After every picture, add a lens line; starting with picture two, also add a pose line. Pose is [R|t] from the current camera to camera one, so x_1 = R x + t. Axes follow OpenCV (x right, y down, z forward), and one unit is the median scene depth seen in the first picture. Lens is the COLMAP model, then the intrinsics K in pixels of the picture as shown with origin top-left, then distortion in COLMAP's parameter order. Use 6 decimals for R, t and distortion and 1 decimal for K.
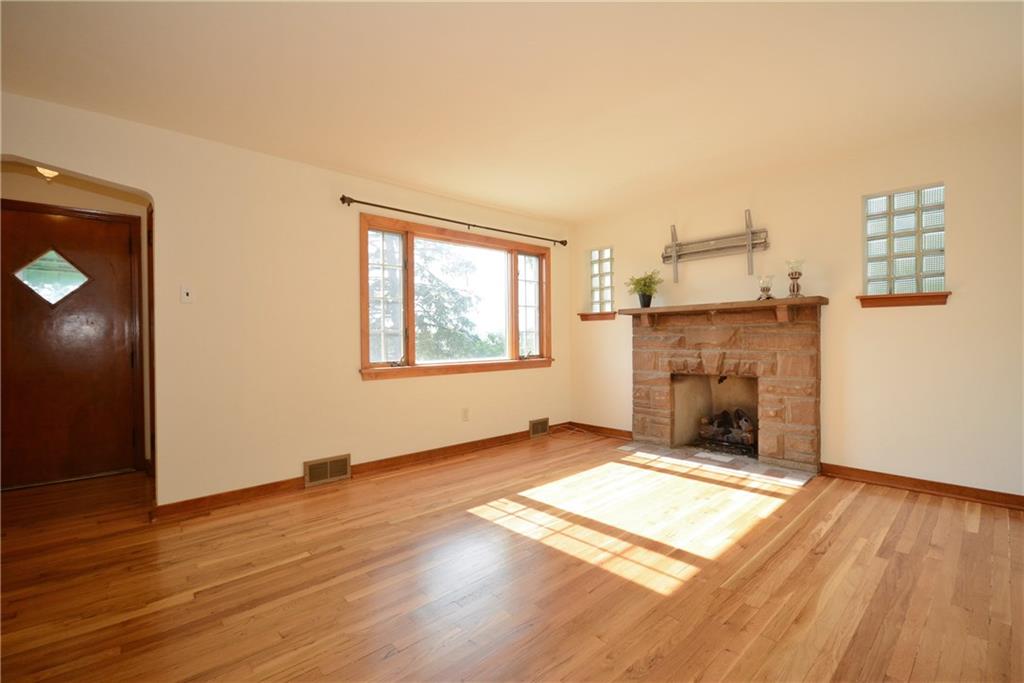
lens RADIAL K [[455.4, 0, 512.0], [0, 455.4, 341.5], [0, 0, 1]] dist [0.001422, -0.008488]
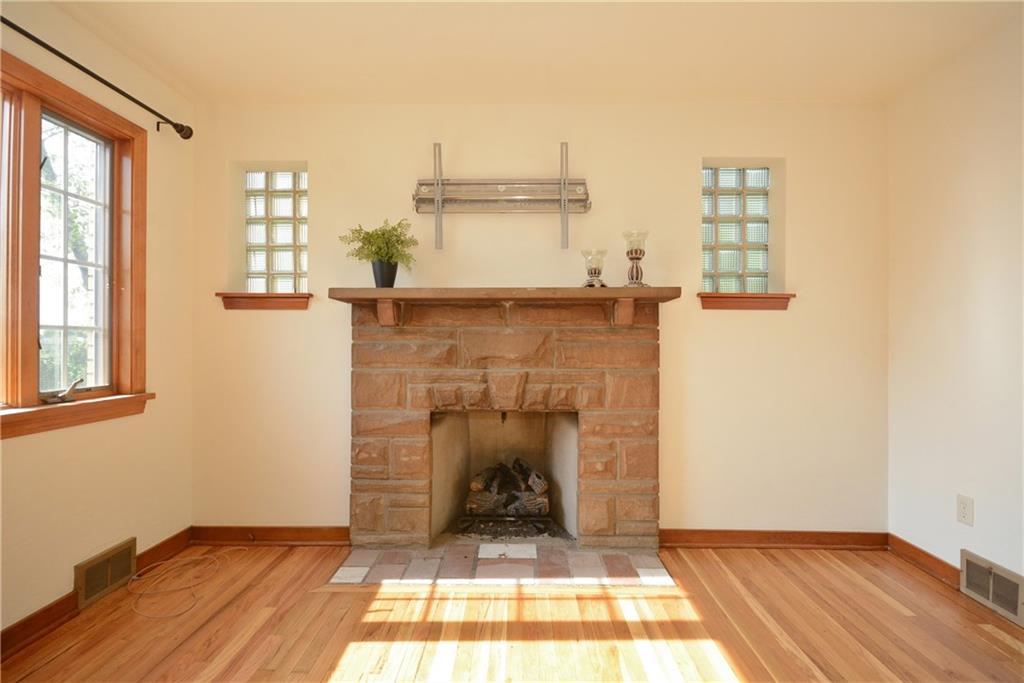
lens RADIAL K [[469.6, 0, 512.0], [0, 469.6, 341.5], [0, 0, 1]] dist [-0.003430, 0.000000]
pose [[0.688391, 0.013154, 0.725220, 0.005096], [-0.005056, 0.999898, -0.013337, -0.007827], [-0.725322, 0.005514, 0.688388, 0.559892]]
